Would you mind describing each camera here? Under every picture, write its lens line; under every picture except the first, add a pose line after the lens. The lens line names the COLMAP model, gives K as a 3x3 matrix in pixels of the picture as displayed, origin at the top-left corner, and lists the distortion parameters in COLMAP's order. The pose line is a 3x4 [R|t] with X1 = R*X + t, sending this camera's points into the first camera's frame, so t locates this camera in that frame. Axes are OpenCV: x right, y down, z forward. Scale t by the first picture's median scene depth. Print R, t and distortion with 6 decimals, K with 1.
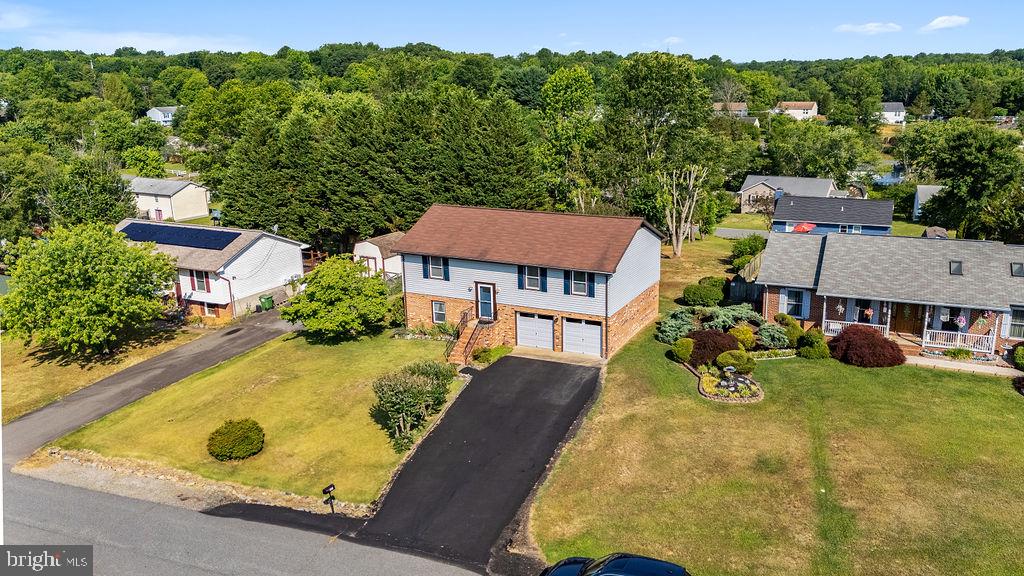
lens RADIAL K [[806.5, 0, 553.1], [0, 806.5, 288.4], [0, 0, 1]] dist [0.043743, -0.006693]
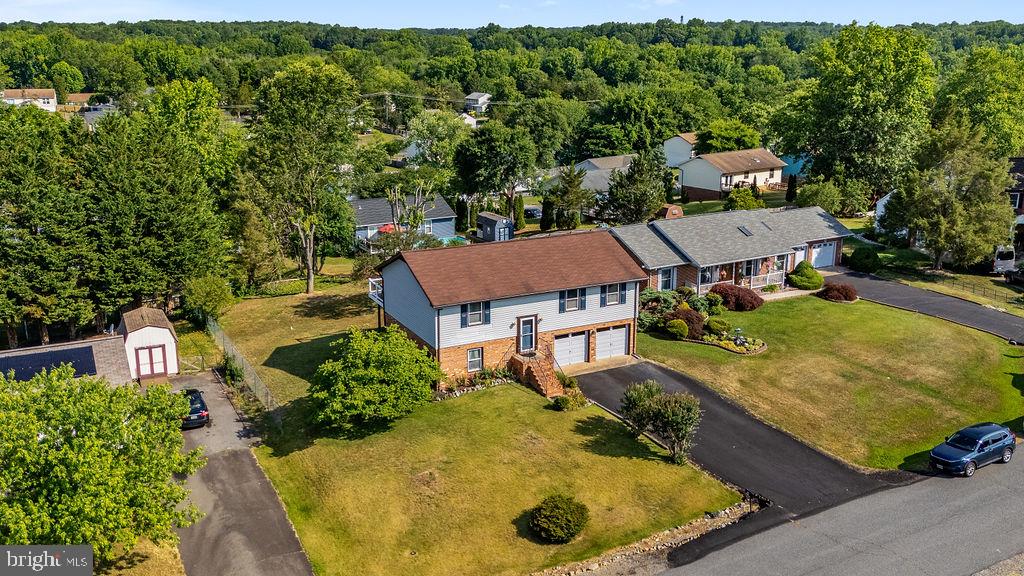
lens RADIAL K [[931.2, 0, 517.9], [0, 931.2, 285.6], [0, 0, 1]] dist [0.048048, -0.012394]
pose [[0.615659, -0.193442, 0.763900, -0.991650], [0.198126, 0.976260, 0.087539, -0.150862], [-0.762699, 0.097454, 0.639369, 0.266052]]
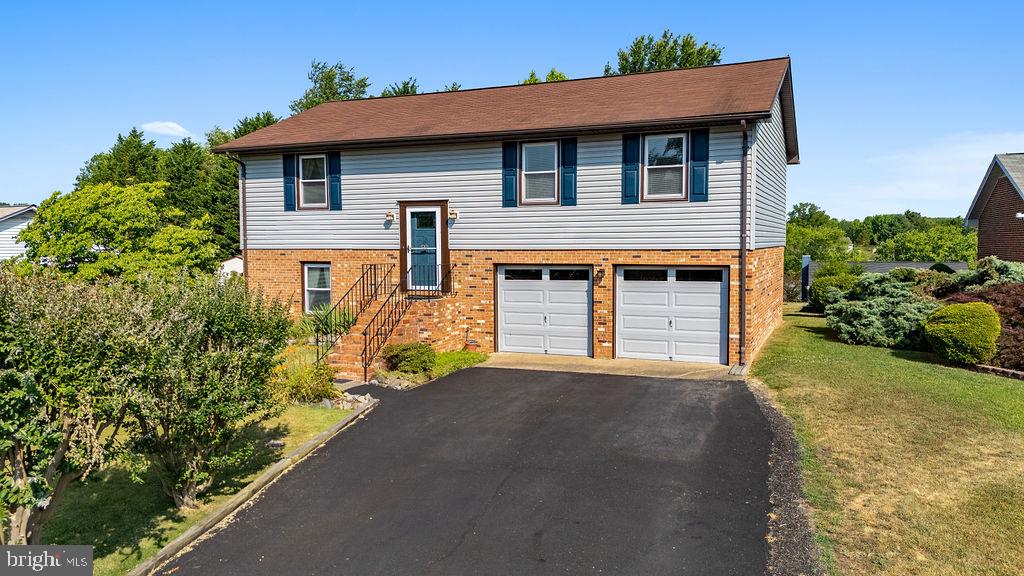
lens RADIAL K [[751.2, 0, 512.0], [0, 751.2, 288.0], [0, 0, 1]] dist [0.081908, -0.098202]
pose [[0.999722, 0.004506, 0.023140, -0.047444], [0.000193, 0.979959, -0.199200, 0.118310], [-0.023574, 0.199150, 0.979686, 0.631617]]
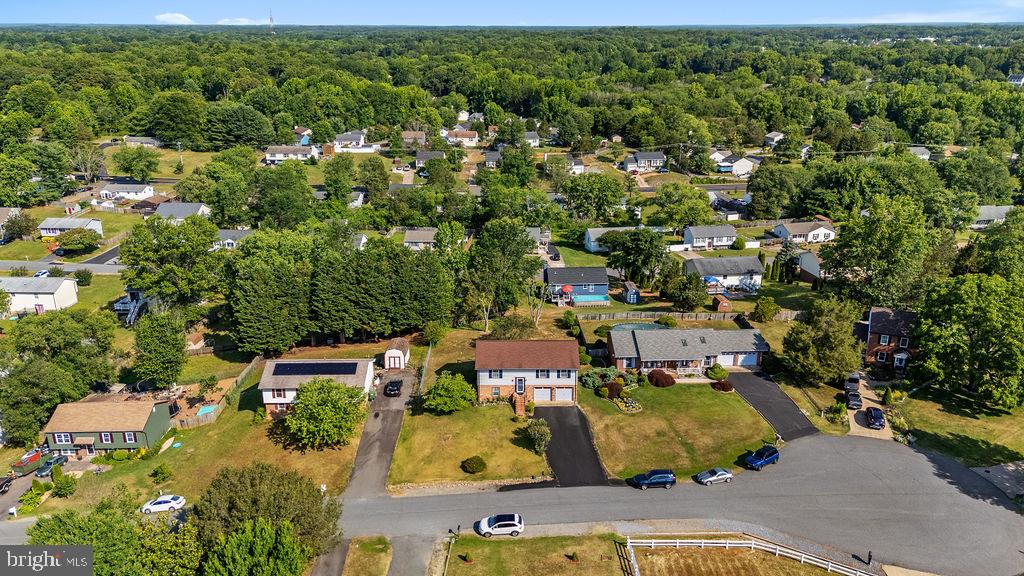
lens RADIAL K [[751.2, 0, 512.0], [0, 751.2, 288.0], [0, 0, 1]] dist [0.081908, -0.098202]
pose [[0.905623, -0.129779, 0.403738, -0.975897], [0.103637, 0.990886, 0.086047, -0.465718], [-0.411225, -0.036084, 0.910819, -0.996787]]
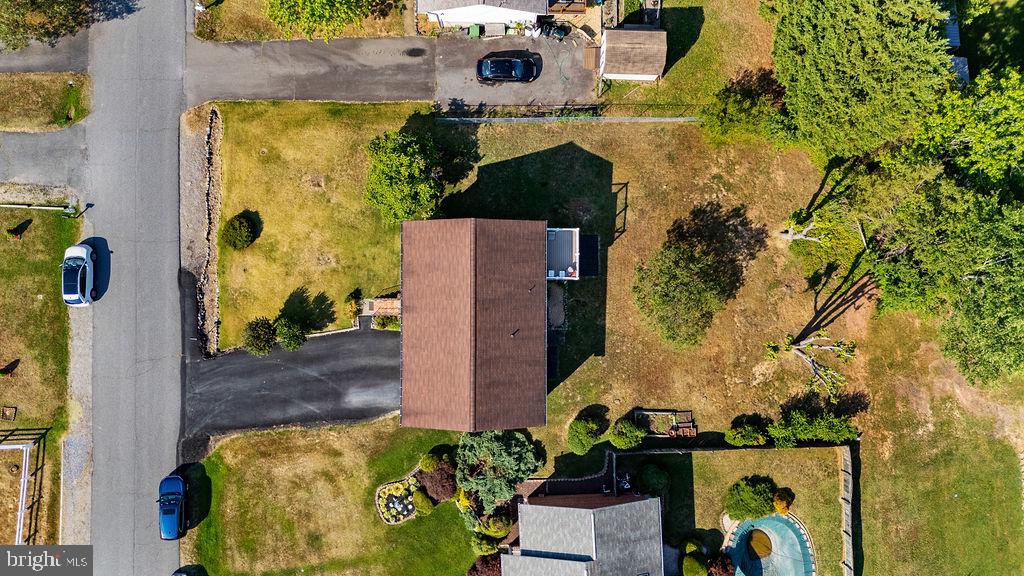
lens RADIAL K [[751.2, 0, 512.0], [0, 751.2, 288.0], [0, 0, 1]] dist [0.081908, -0.098202]
pose [[0.418595, 0.907916, 0.021579, -0.076095], [-0.250603, 0.092638, 0.963647, -1.176659], [0.872912, -0.408786, 0.266304, 0.856067]]
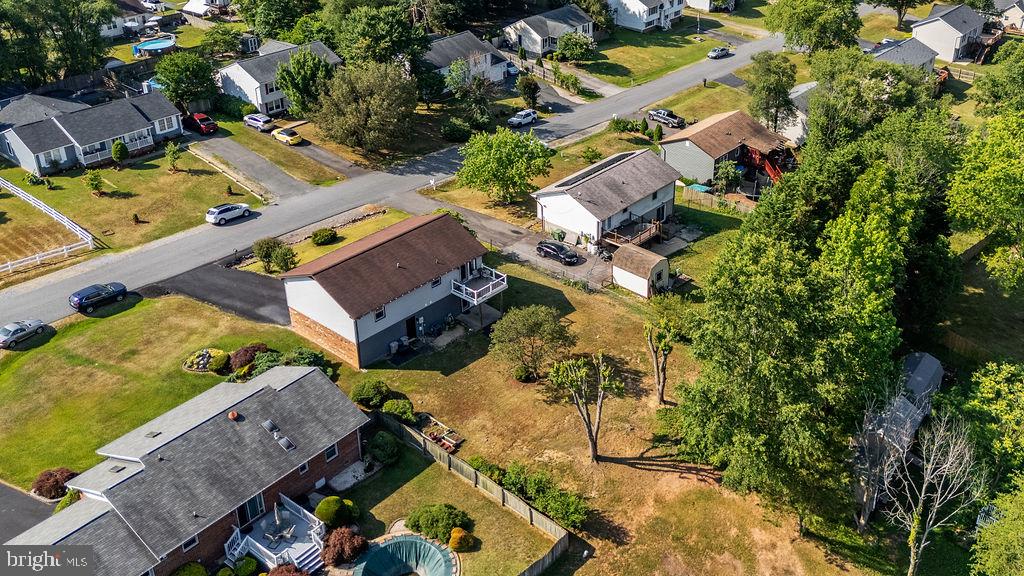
lens RADIAL K [[975.6, 0, 576.5], [0, 975.6, 218.1], [0, 0, 1]] dist [0.095055, -0.136731]
pose [[-0.264091, 0.440220, -0.858174, 1.391495], [-0.240470, 0.831612, 0.500596, -1.108552], [0.934040, 0.338568, -0.113761, 1.595111]]
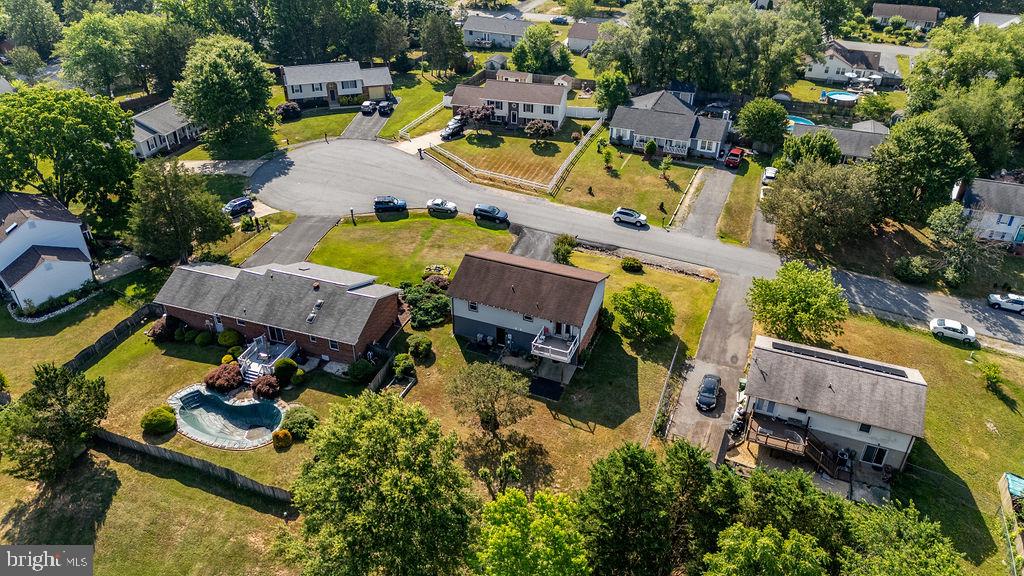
lens RADIAL K [[751.2, 0, 512.0], [0, 751.2, 288.0], [0, 0, 1]] dist [0.081908, -0.098202]
pose [[-0.998596, 0.032962, -0.041472, 0.082437], [-0.008342, 0.675237, 0.737554, -1.284662], [0.052315, 0.736864, -0.674014, 2.224692]]
